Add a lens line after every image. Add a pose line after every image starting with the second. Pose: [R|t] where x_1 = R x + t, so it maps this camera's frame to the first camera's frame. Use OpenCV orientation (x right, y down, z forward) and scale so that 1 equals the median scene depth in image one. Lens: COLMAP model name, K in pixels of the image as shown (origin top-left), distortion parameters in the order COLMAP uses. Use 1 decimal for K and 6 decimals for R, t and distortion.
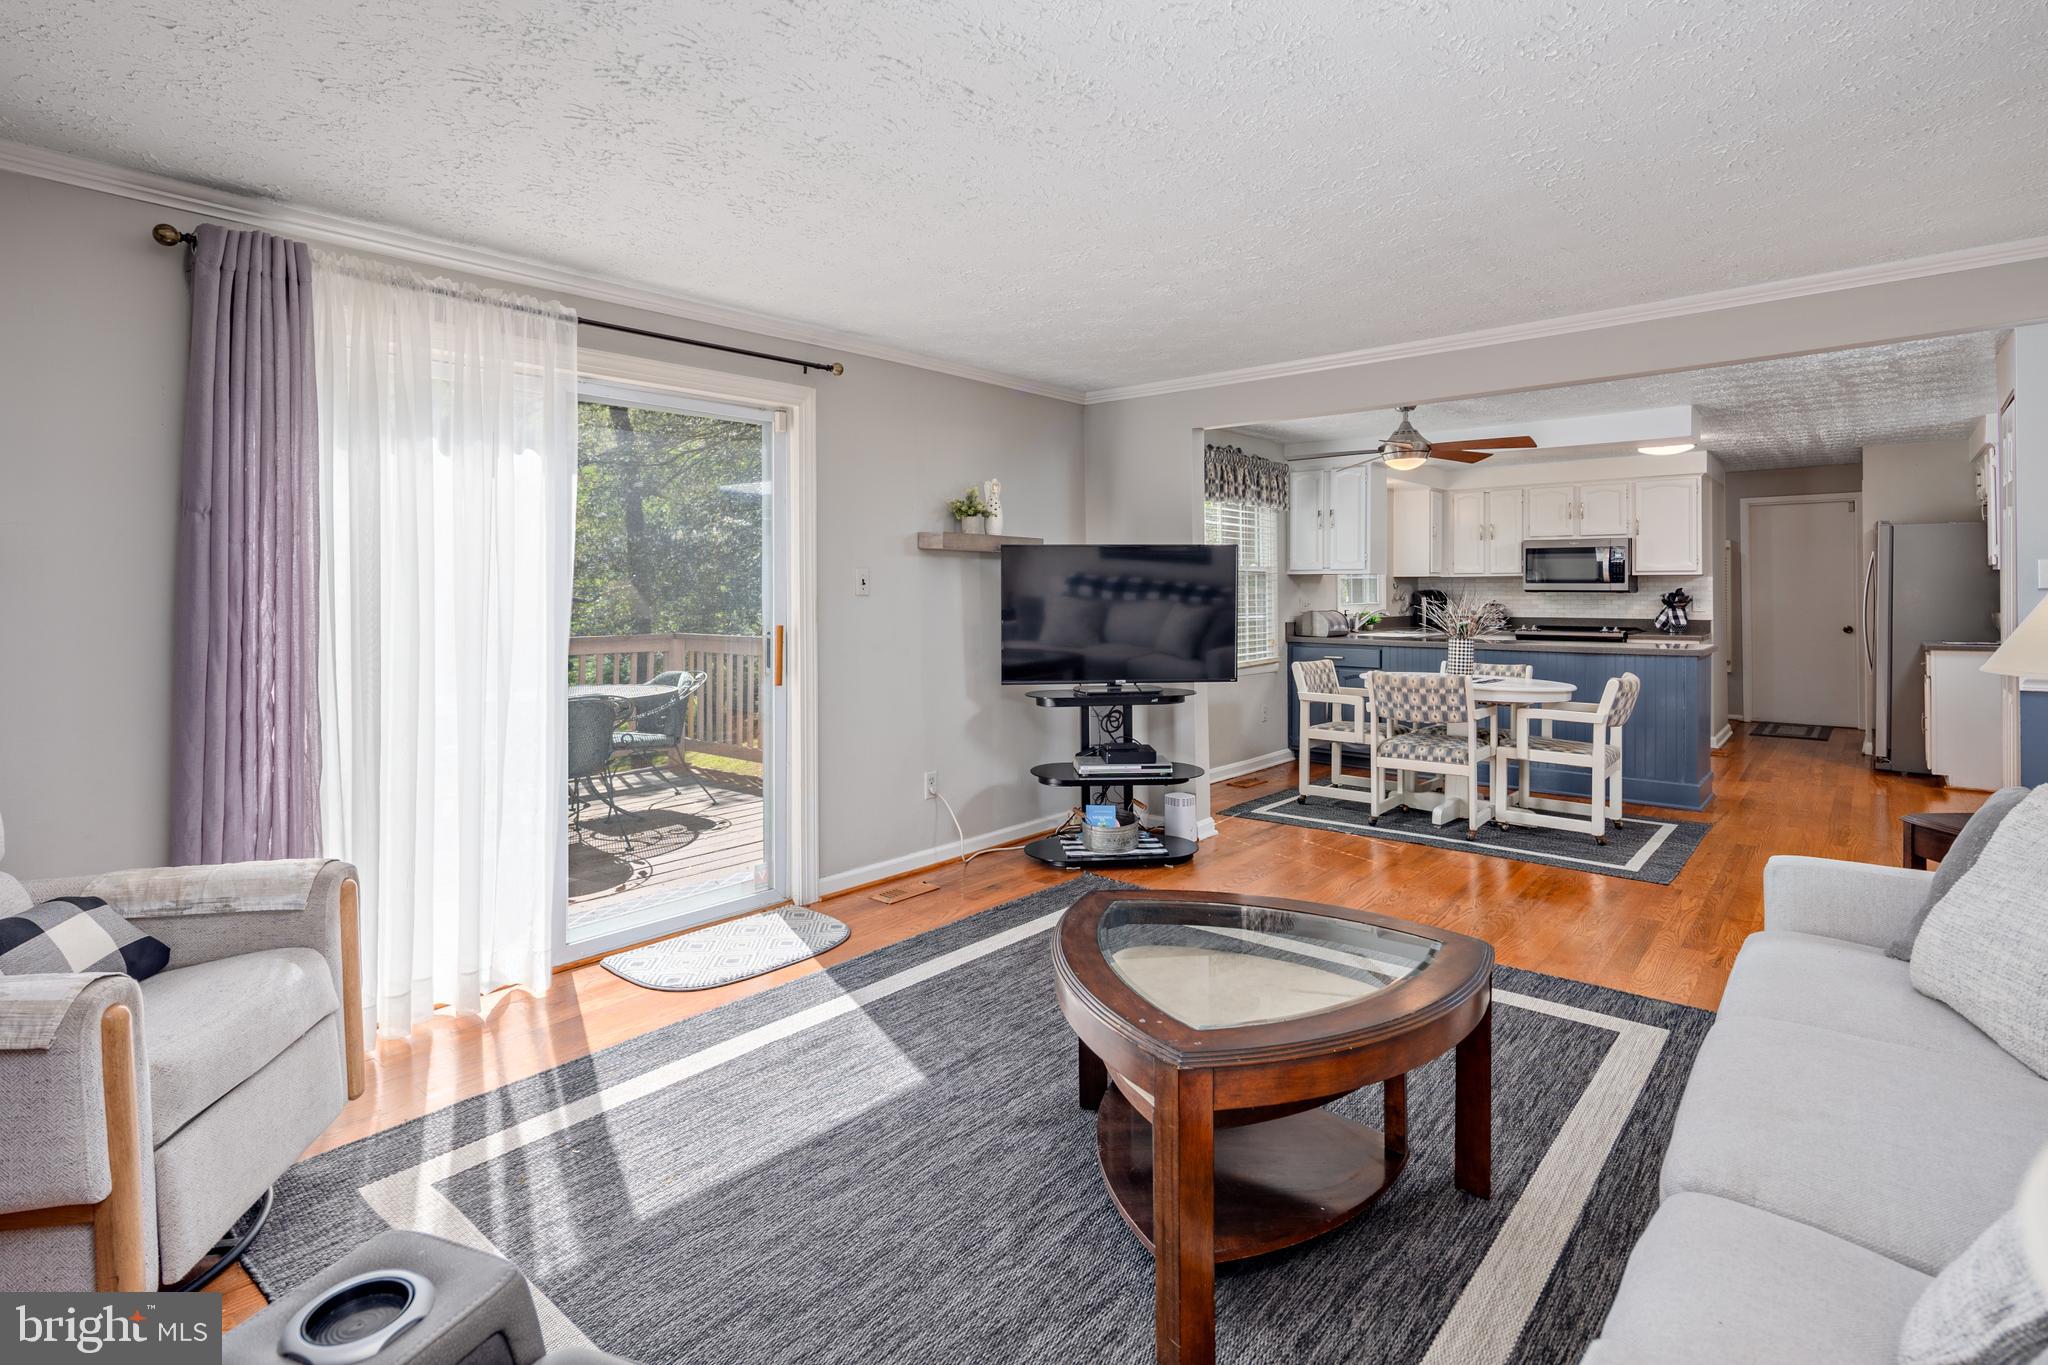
lens RADIAL K [[1000.2, 0, 1012.7], [0, 1000.2, 586.0], [0, 0, 1]] dist [0.004324, -0.005224]
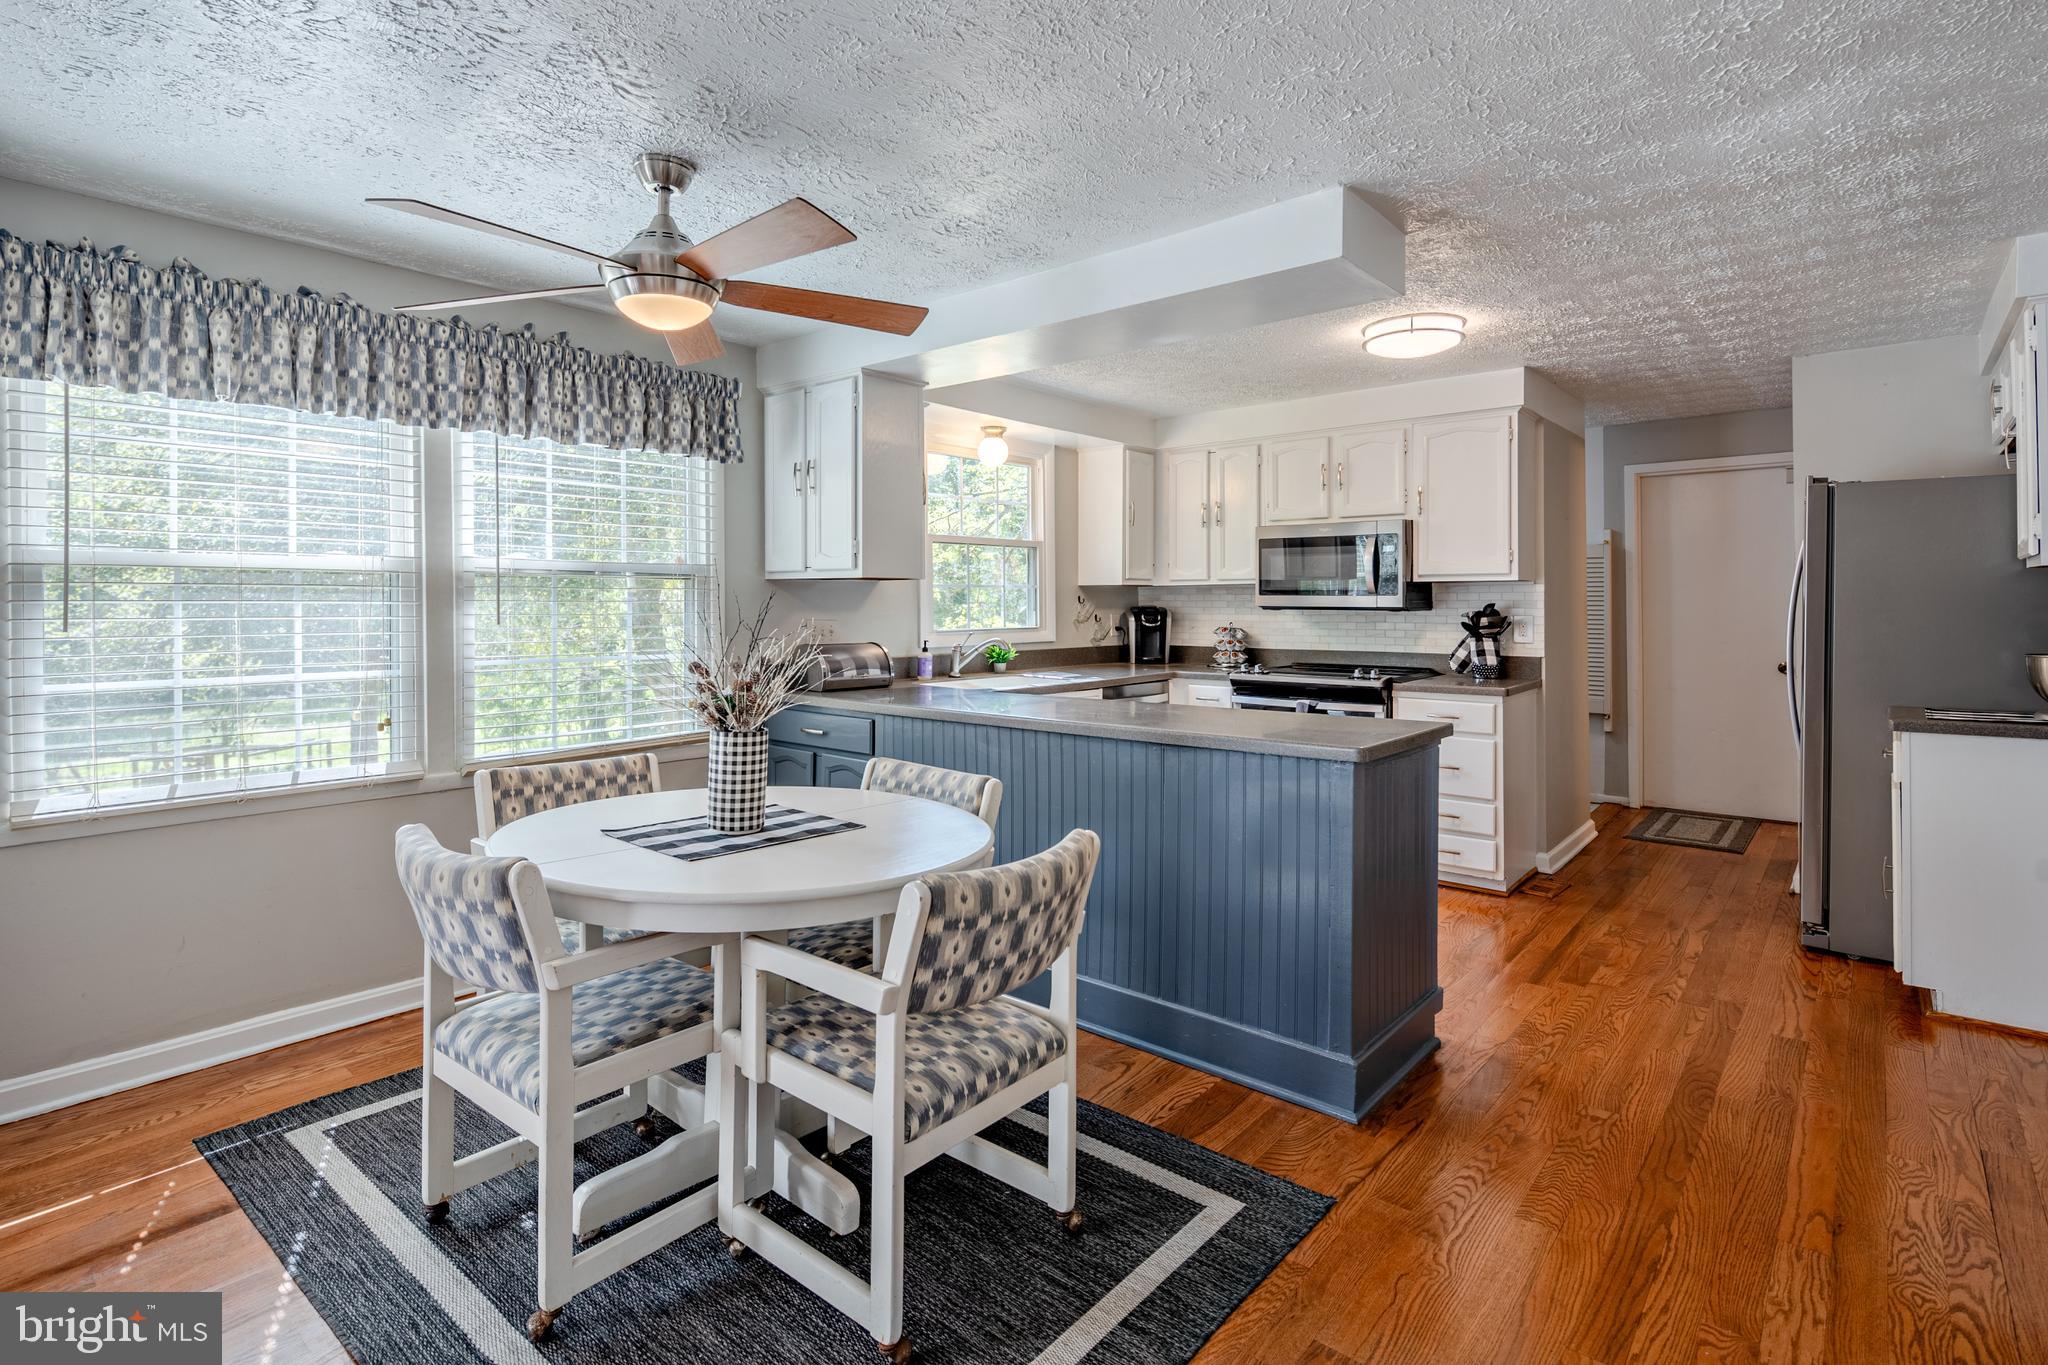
lens RADIAL K [[1000.2, 0, 1009.3], [0, 1000.2, 606.3], [0, 0, 1]] dist [0.004324, -0.005224]
pose [[0.999998, -0.000962, -0.001953, 0.397918], [0.000975, 0.999976, 0.006916, -0.000697], [0.001946, -0.006918, 0.999974, 0.421057]]
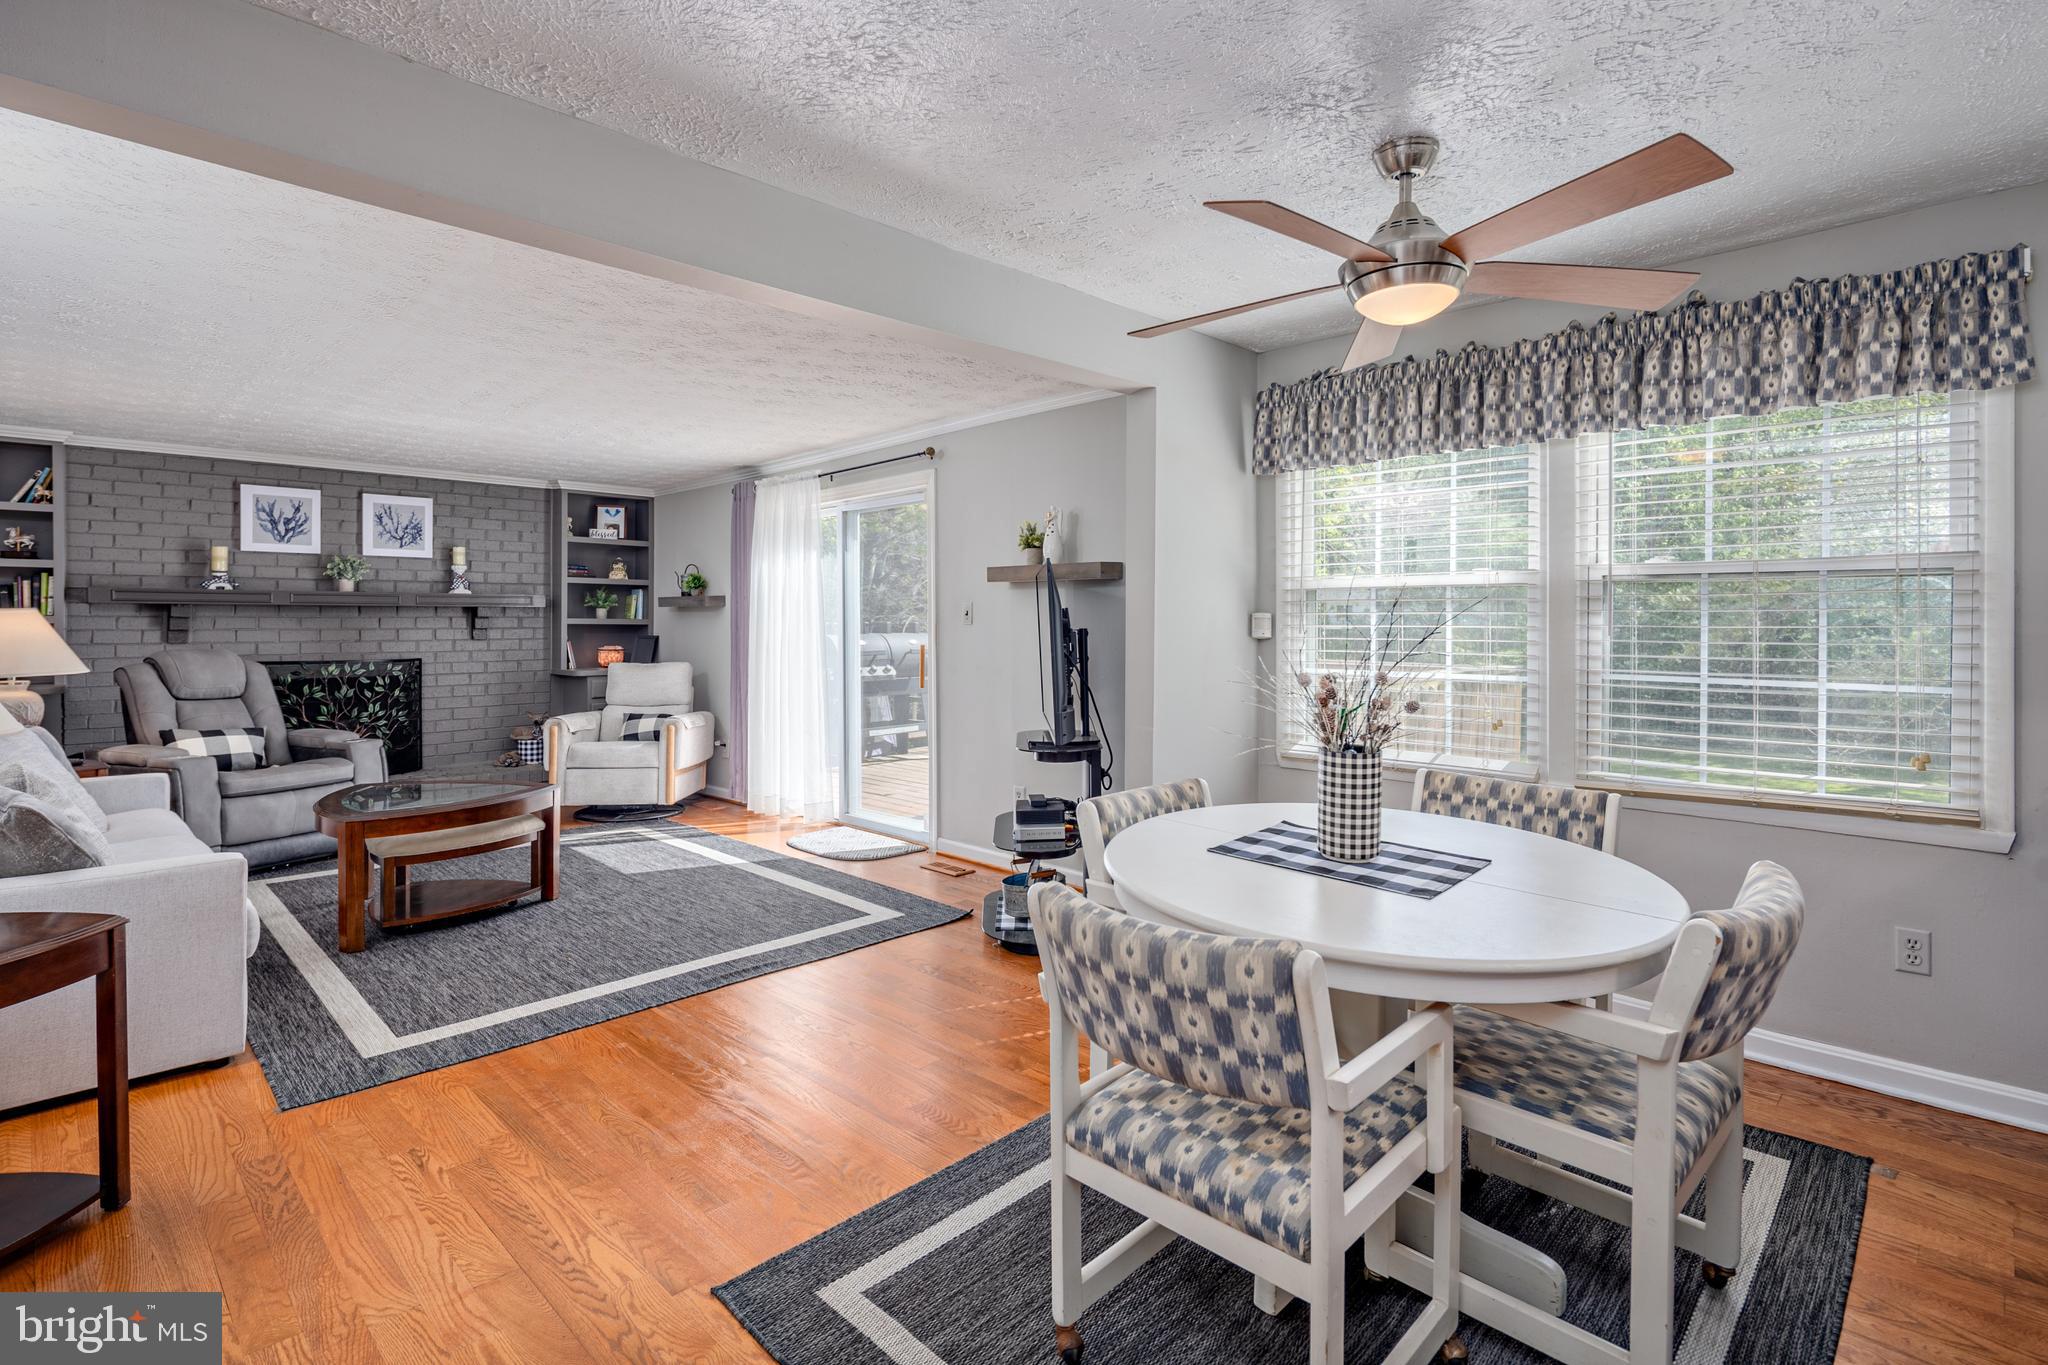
lens RADIAL K [[1000.2, 0, 1019.9], [0, 1000.2, 620.7], [0, 0, 1]] dist [0.004324, -0.005224]
pose [[-0.077037, 0.006532, -0.997007, 0.588827], [0.009470, 0.999938, 0.005820, -0.000706], [0.996983, -0.008994, -0.077095, 0.635548]]
